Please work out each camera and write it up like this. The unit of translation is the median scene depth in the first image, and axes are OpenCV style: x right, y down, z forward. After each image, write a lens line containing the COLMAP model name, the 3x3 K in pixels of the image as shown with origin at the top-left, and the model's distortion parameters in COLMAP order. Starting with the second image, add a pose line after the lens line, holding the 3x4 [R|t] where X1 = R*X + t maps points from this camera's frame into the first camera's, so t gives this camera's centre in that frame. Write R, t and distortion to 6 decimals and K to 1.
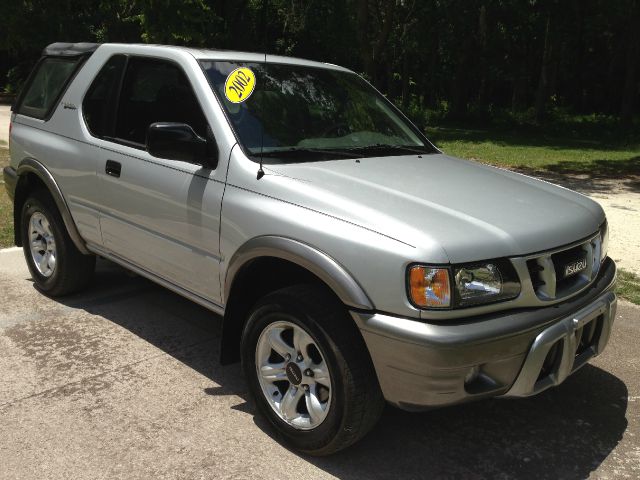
lens RADIAL K [[574.5, 0, 320.0], [0, 574.5, 240.0], [0, 0, 1]] dist [0.124344, -0.217361]
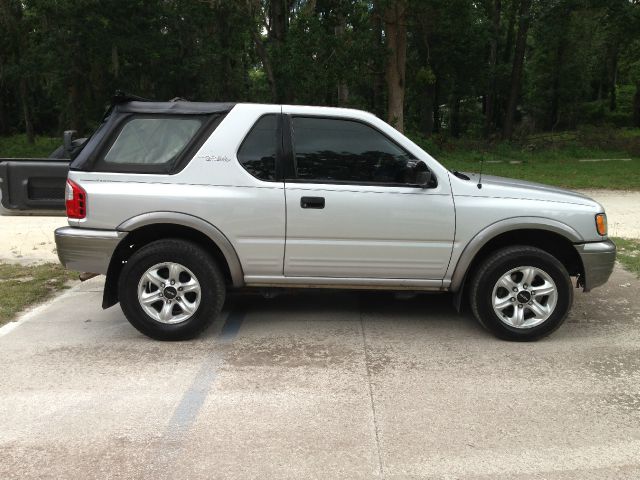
lens RADIAL K [[574.5, 0, 320.0], [0, 574.5, 240.0], [0, 0, 1]] dist [0.124344, -0.217361]
pose [[0.738307, -0.169141, 0.652912, -1.173814], [0.199790, 0.979444, 0.027811, -0.075882], [-0.644194, 0.109912, 0.756923, 0.050732]]
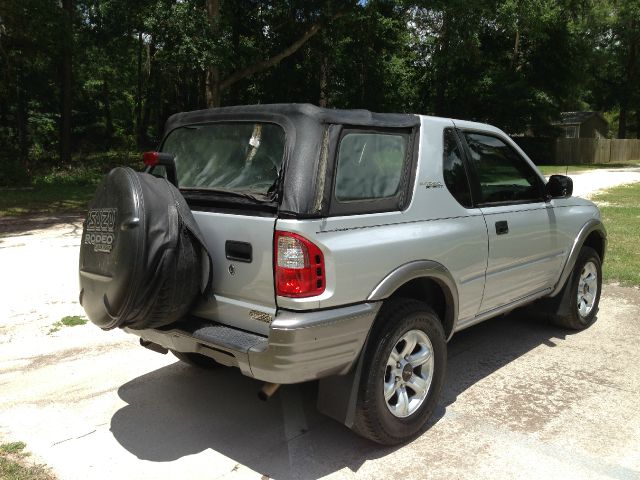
lens RADIAL K [[572.2, 0, 312.3], [0, 572.2, 251.2], [0, 0, 1]] dist [0.116527, -0.202108]
pose [[-0.001264, -0.218718, 0.975787, -1.461428], [0.255578, 0.943310, 0.211770, -0.414323], [-0.966788, 0.249658, 0.054707, 1.310267]]
